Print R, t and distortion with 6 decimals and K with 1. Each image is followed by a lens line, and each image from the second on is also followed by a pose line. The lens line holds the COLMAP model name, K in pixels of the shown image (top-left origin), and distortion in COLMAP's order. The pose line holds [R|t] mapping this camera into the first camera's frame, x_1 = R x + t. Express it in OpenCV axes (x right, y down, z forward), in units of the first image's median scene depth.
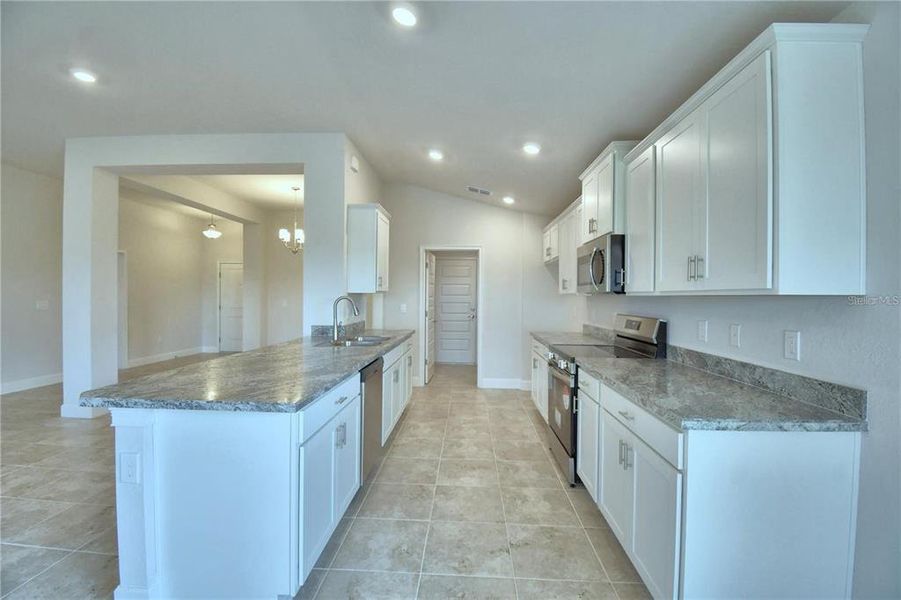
lens RADIAL K [[396.1, 0, 448.2], [0, 396.1, 303.2], [0, 0, 1]] dist [-0.007704, -0.011062]
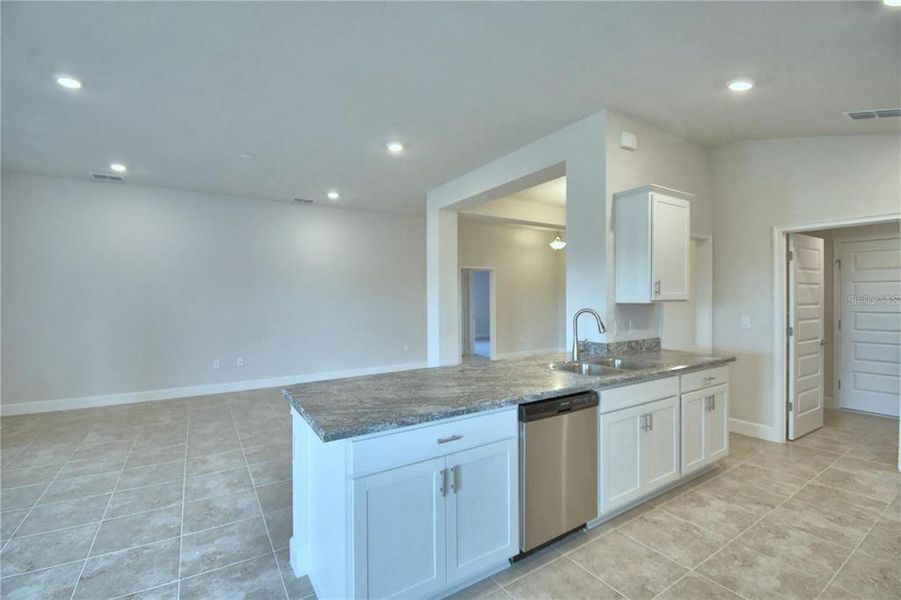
lens RADIAL K [[396.1, 0, 439.0], [0, 396.1, 300.7], [0, 0, 1]] dist [-0.007704, -0.011062]
pose [[0.563069, -0.009987, -0.826349, 0.255644], [-0.000781, 0.999920, -0.012616, -0.025164], [0.826409, 0.007749, 0.563016, 0.301066]]
